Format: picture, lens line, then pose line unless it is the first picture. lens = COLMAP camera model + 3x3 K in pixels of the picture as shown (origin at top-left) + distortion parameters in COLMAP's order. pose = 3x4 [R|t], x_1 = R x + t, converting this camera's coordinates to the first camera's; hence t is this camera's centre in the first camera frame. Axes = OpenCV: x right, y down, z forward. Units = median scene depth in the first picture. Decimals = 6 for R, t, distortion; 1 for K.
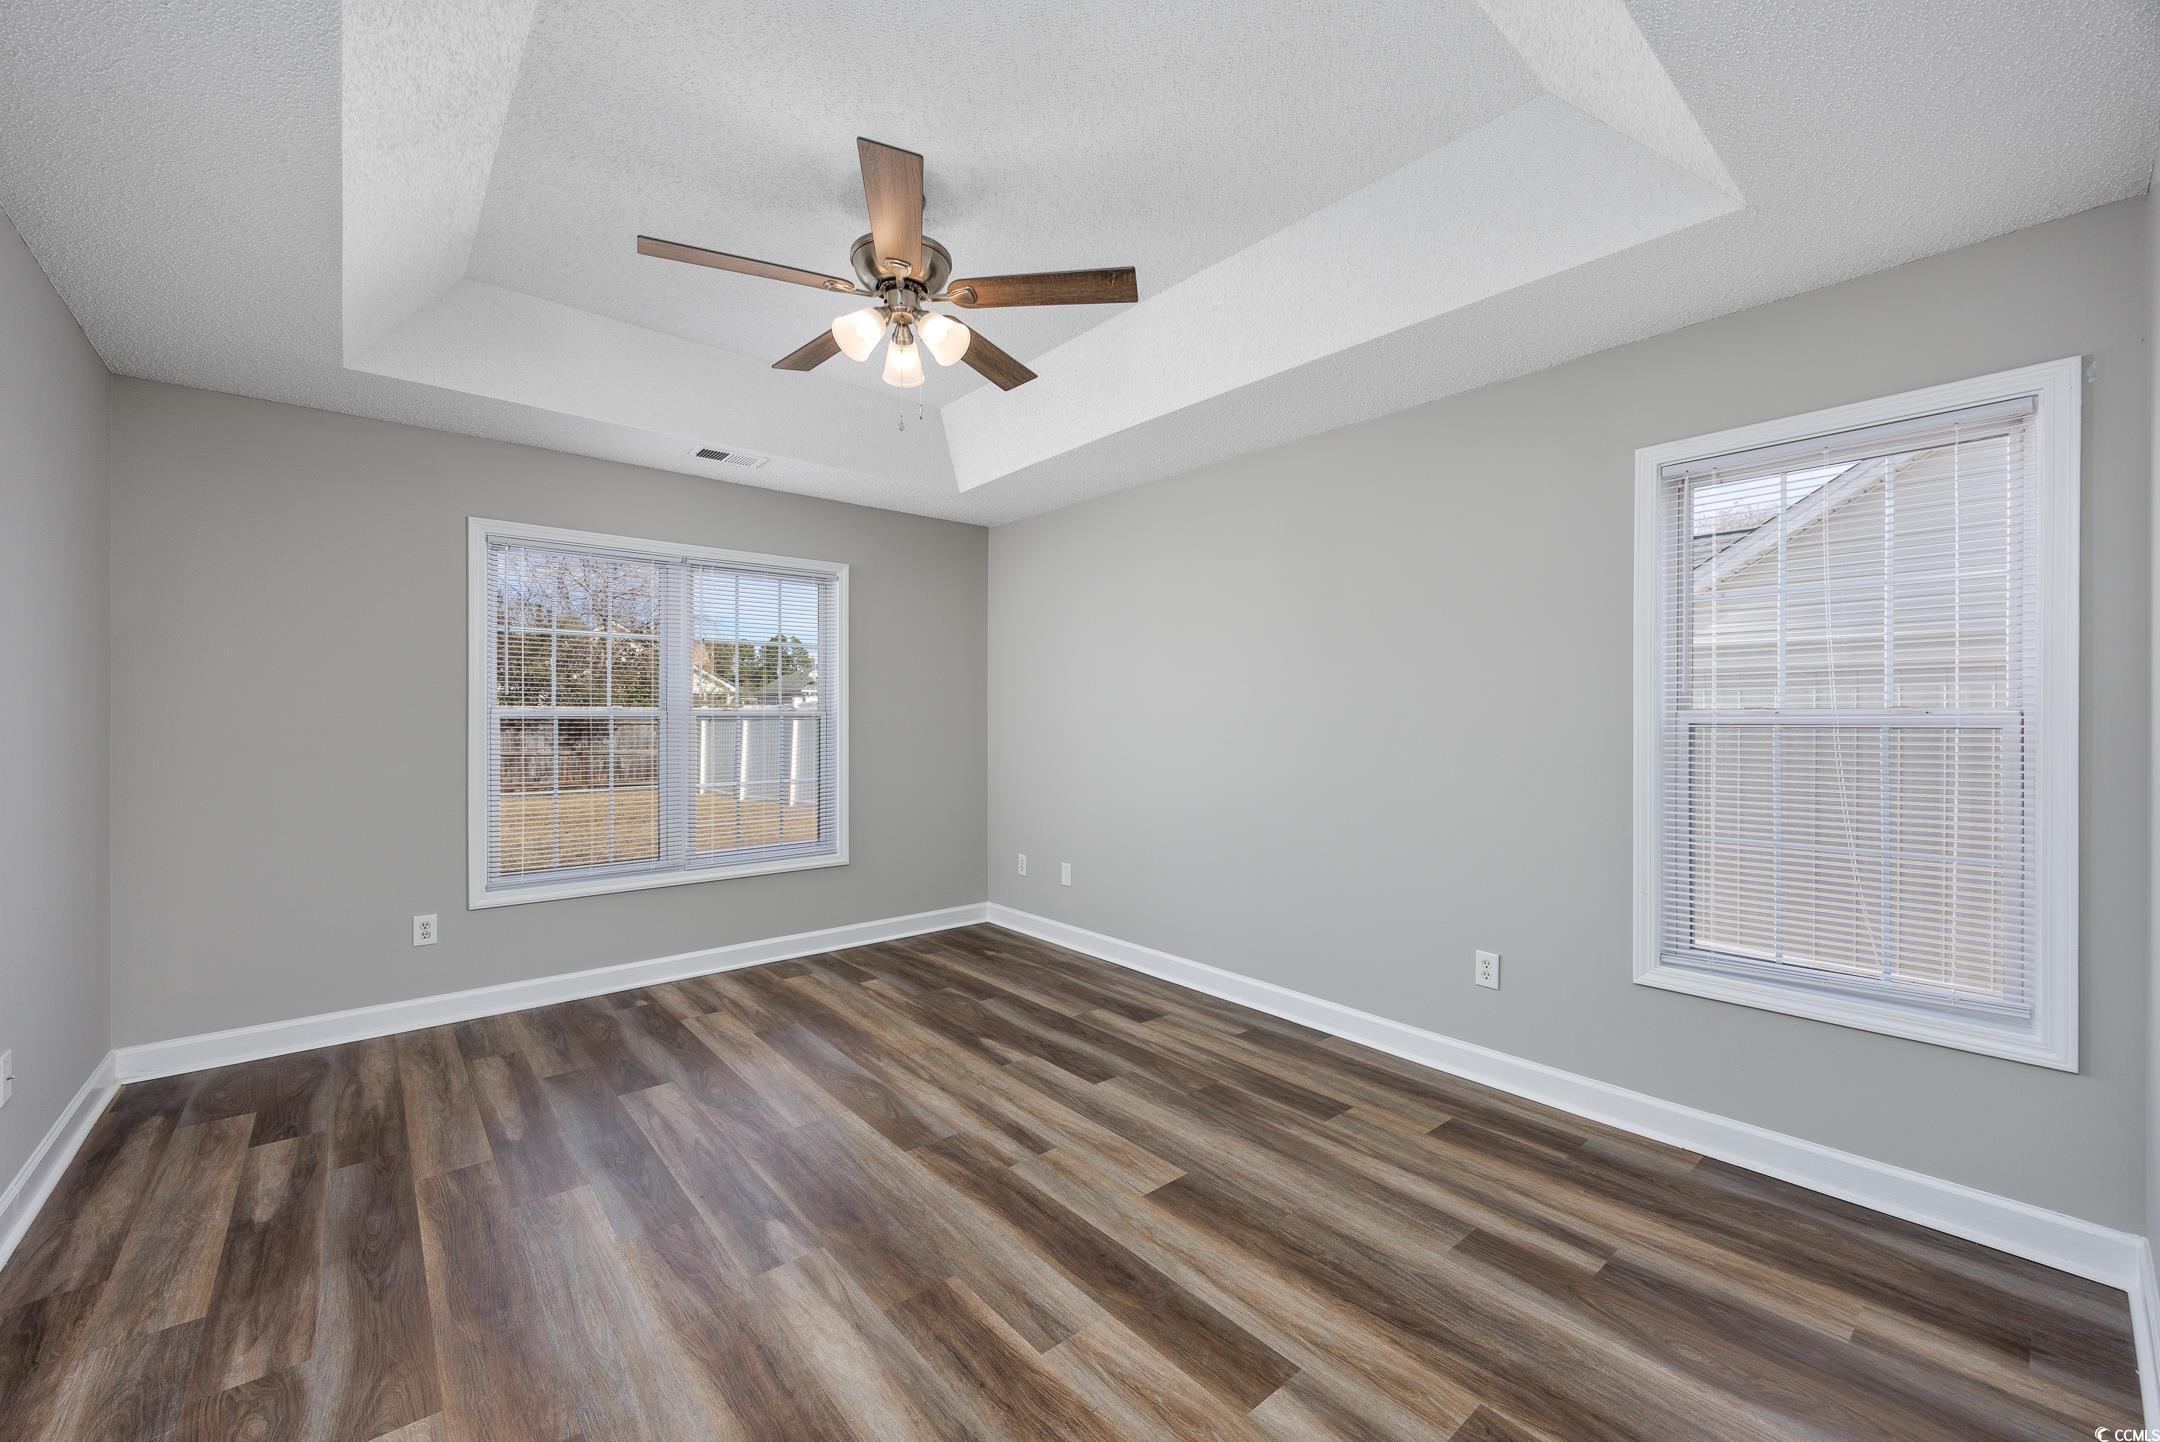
lens RADIAL K [[850.0, 0, 1088.7], [0, 850.0, 721.1], [0, 0, 1]] dist [0.003875, 0.000014]
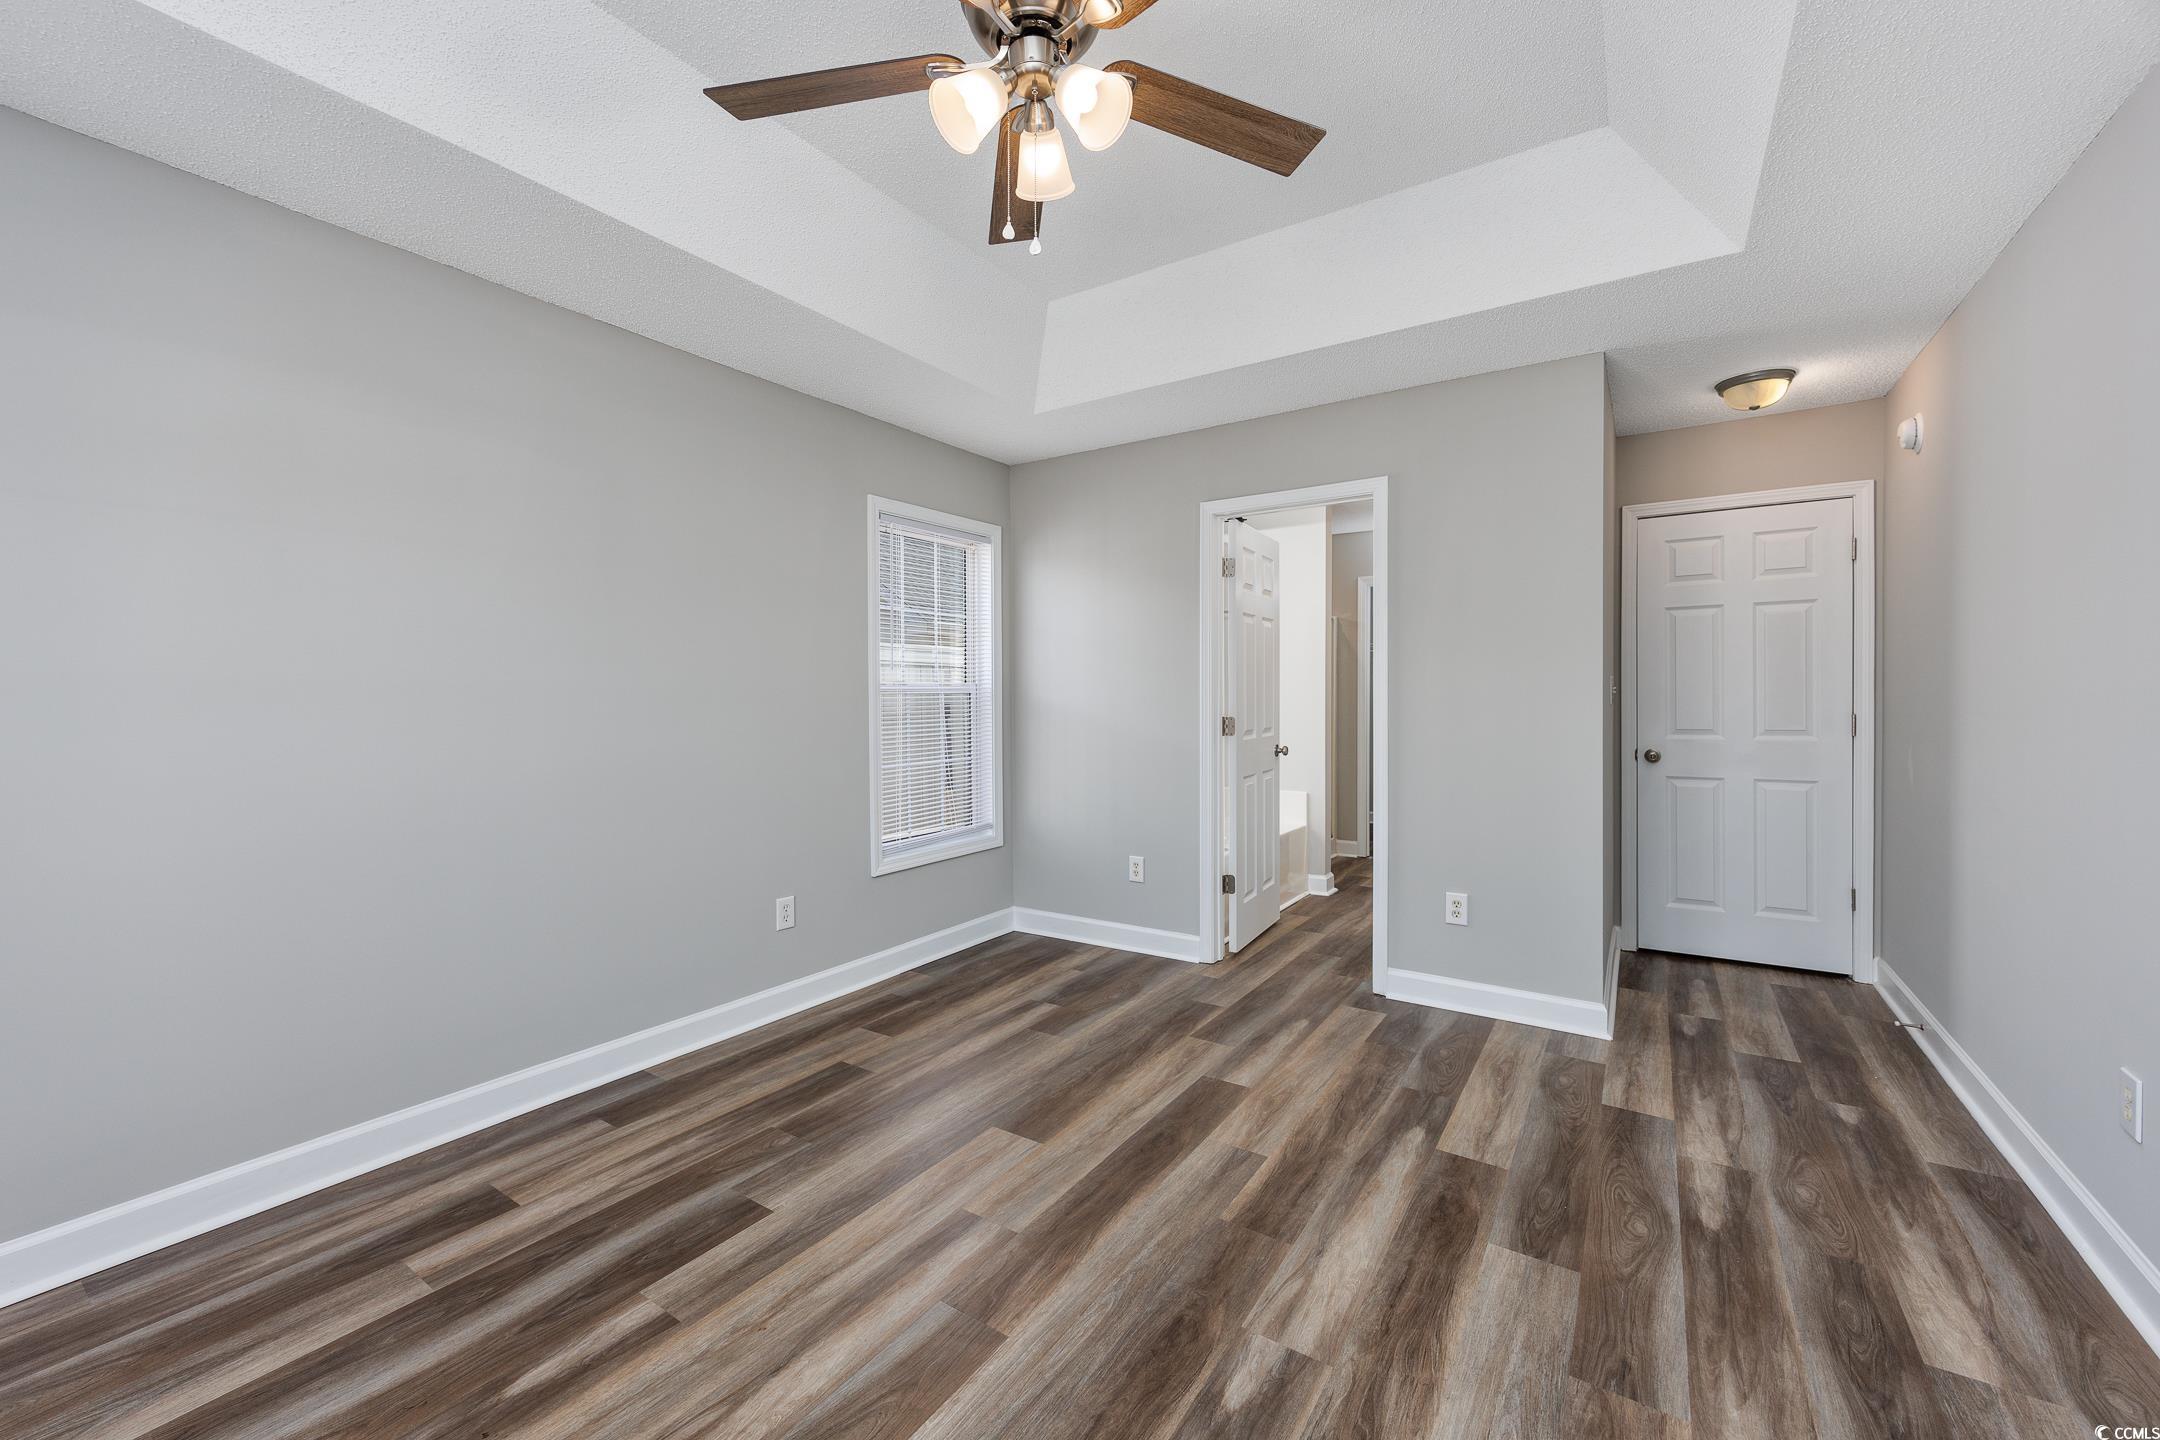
lens RADIAL K [[850.0, 0, 1090.2], [0, 850.0, 708.4], [0, 0, 1]] dist [0.003875, 0.000014]
pose [[-0.272316, -0.014672, 0.962096, -0.913866], [0.004529, 0.999853, 0.016530, 0.008717], [-0.962197, 0.008859, -0.272209, 1.181215]]
